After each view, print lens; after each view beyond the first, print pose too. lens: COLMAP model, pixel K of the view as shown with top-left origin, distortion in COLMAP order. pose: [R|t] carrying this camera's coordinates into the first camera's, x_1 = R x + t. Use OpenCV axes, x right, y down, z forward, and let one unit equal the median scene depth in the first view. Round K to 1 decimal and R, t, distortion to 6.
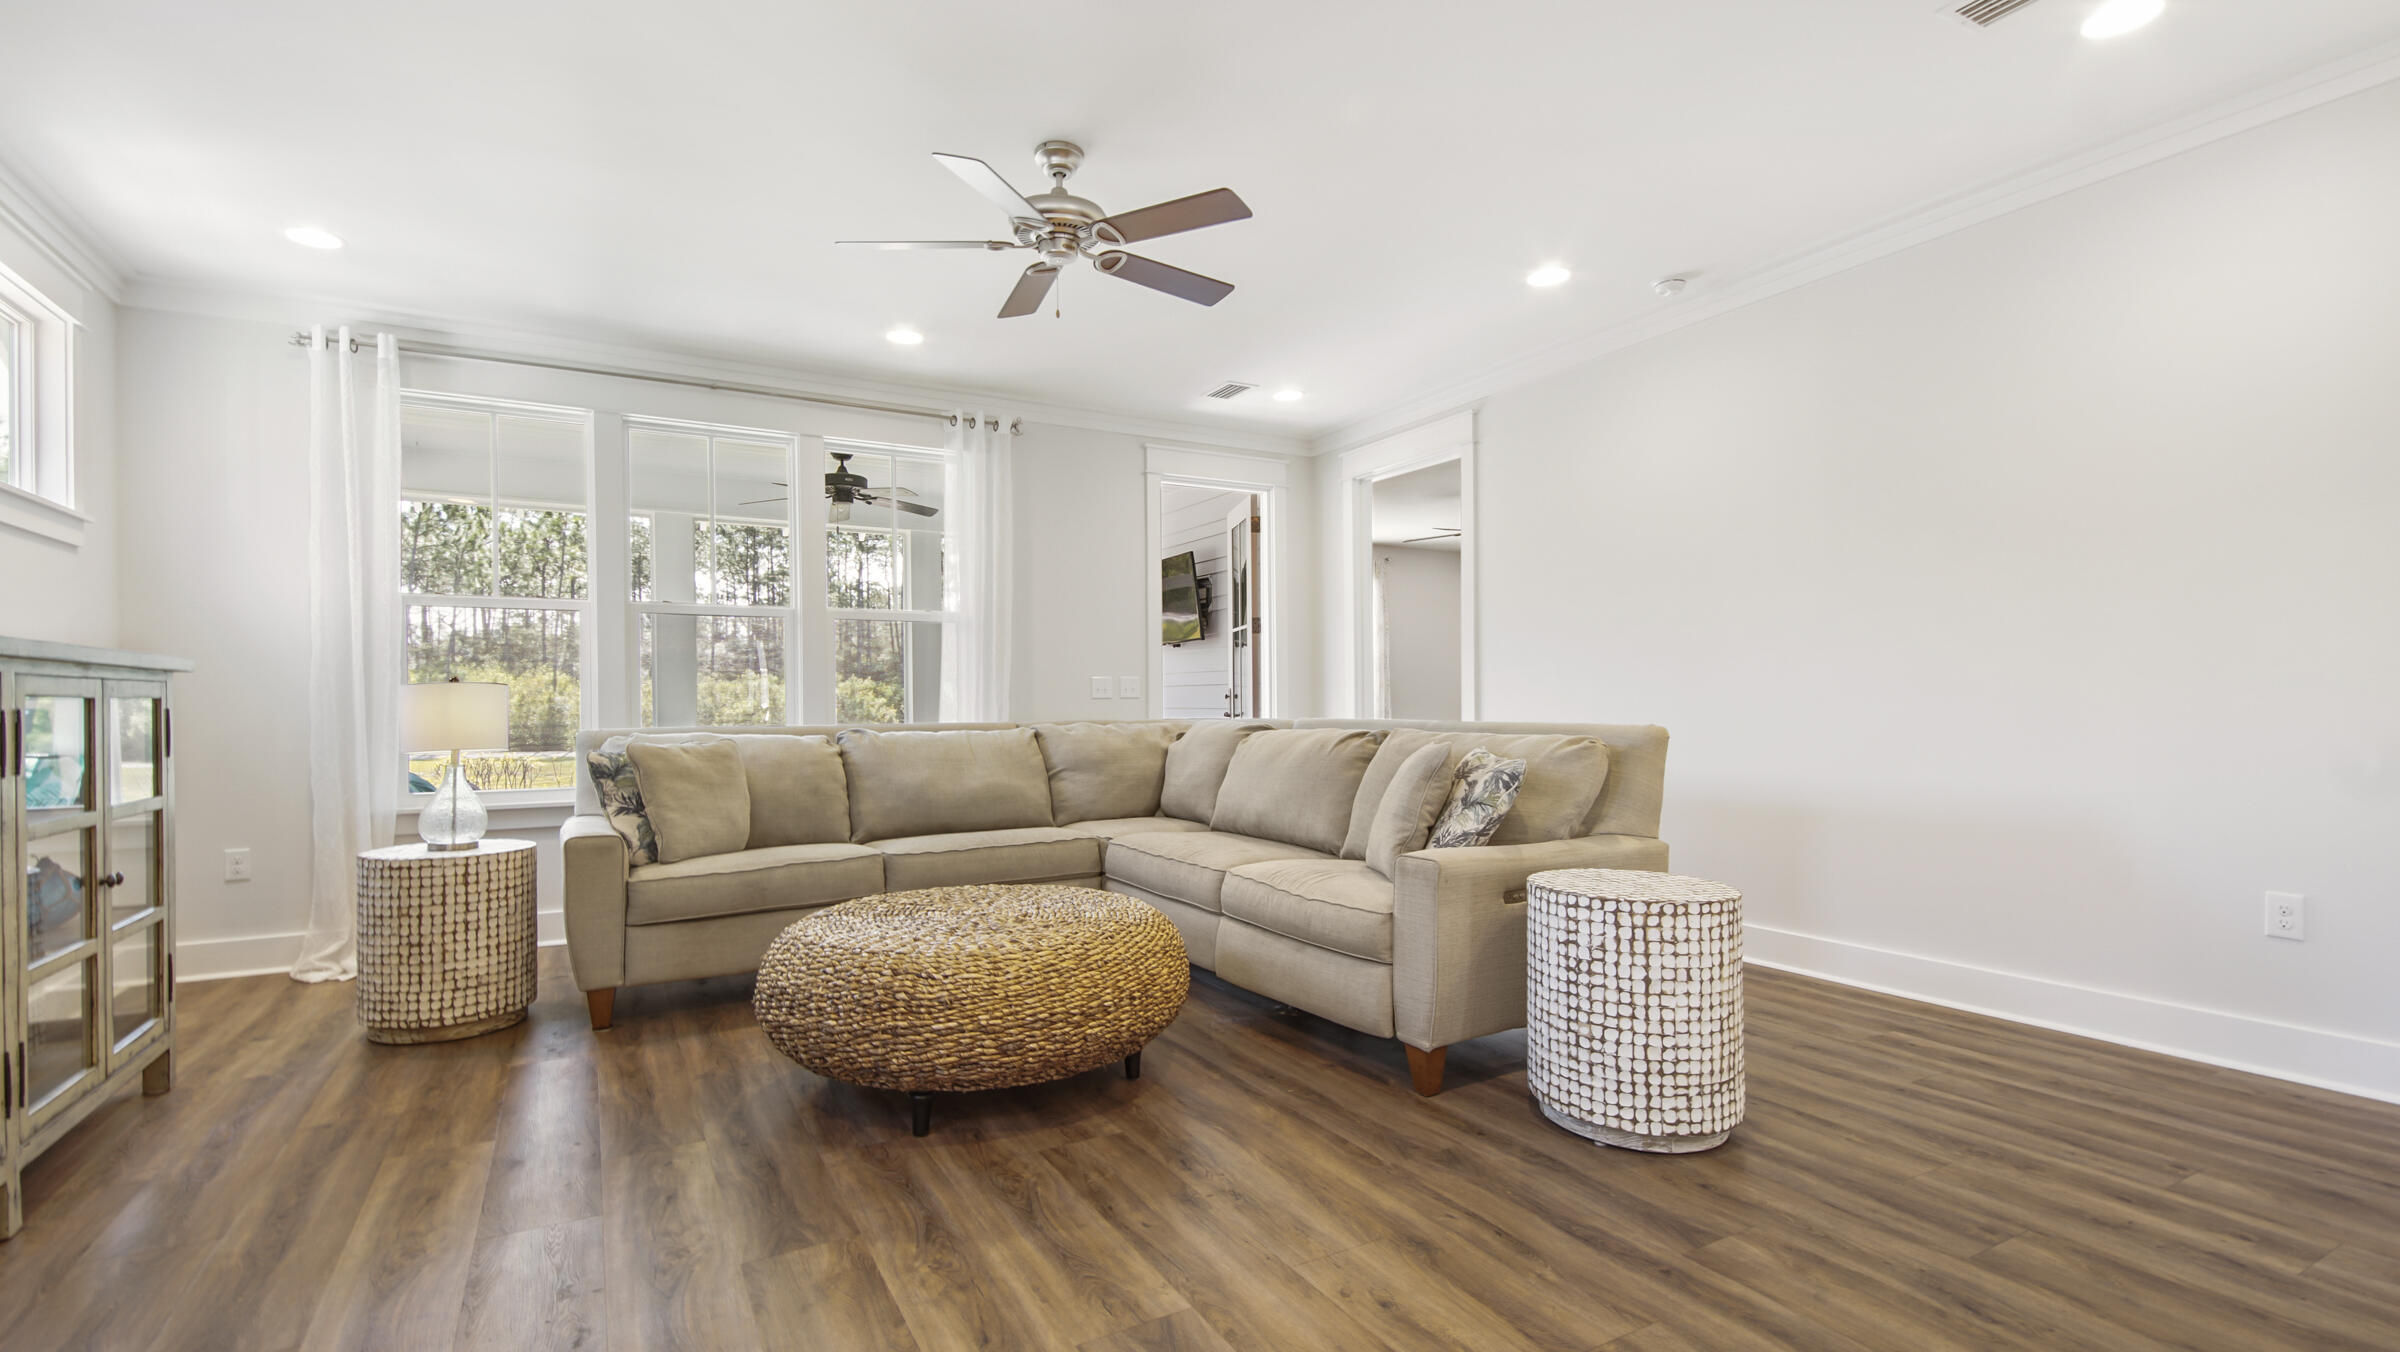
lens RADIAL K [[1086.0, 0, 1207.8], [0, 1086.0, 706.1], [0, 0, 1]] dist [0.029797, -0.015829]
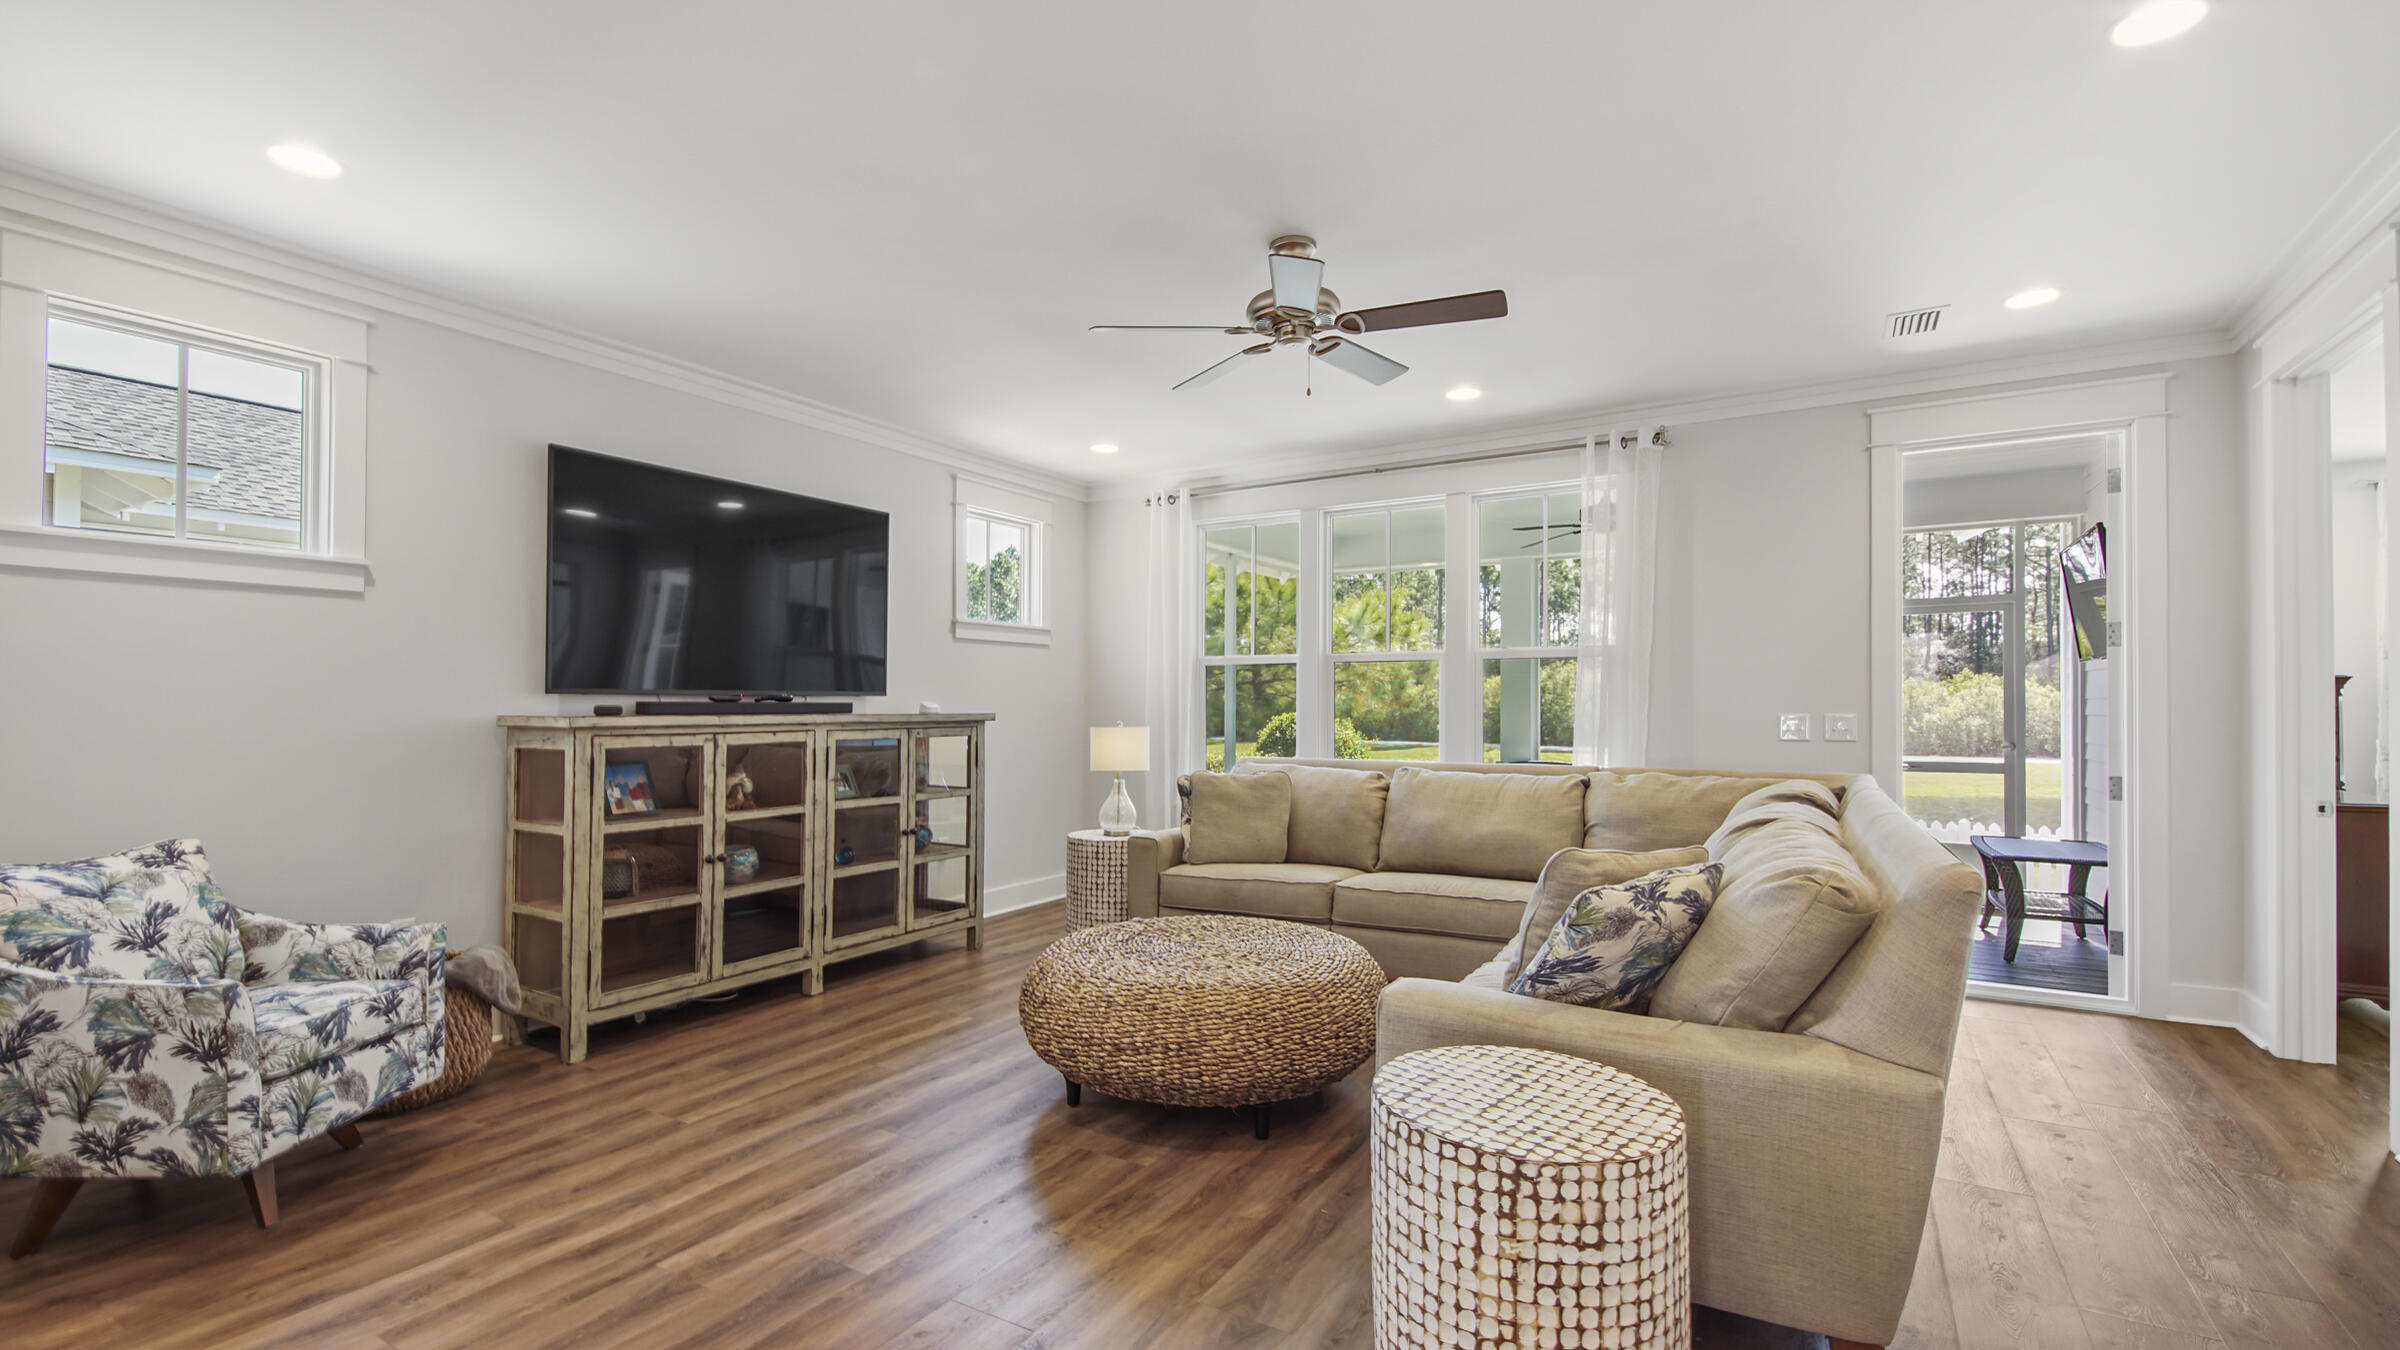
lens RADIAL K [[1057.9, 0, 1196.5], [0, 1057.9, 694.2], [0, 0, 1]] dist [0.026117, 0.000034]
pose [[0.484154, -0.001891, -0.874980, 0.900343], [-0.005213, 0.999974, -0.005046, -0.081412], [0.874967, 0.007004, 0.484132, 0.530187]]
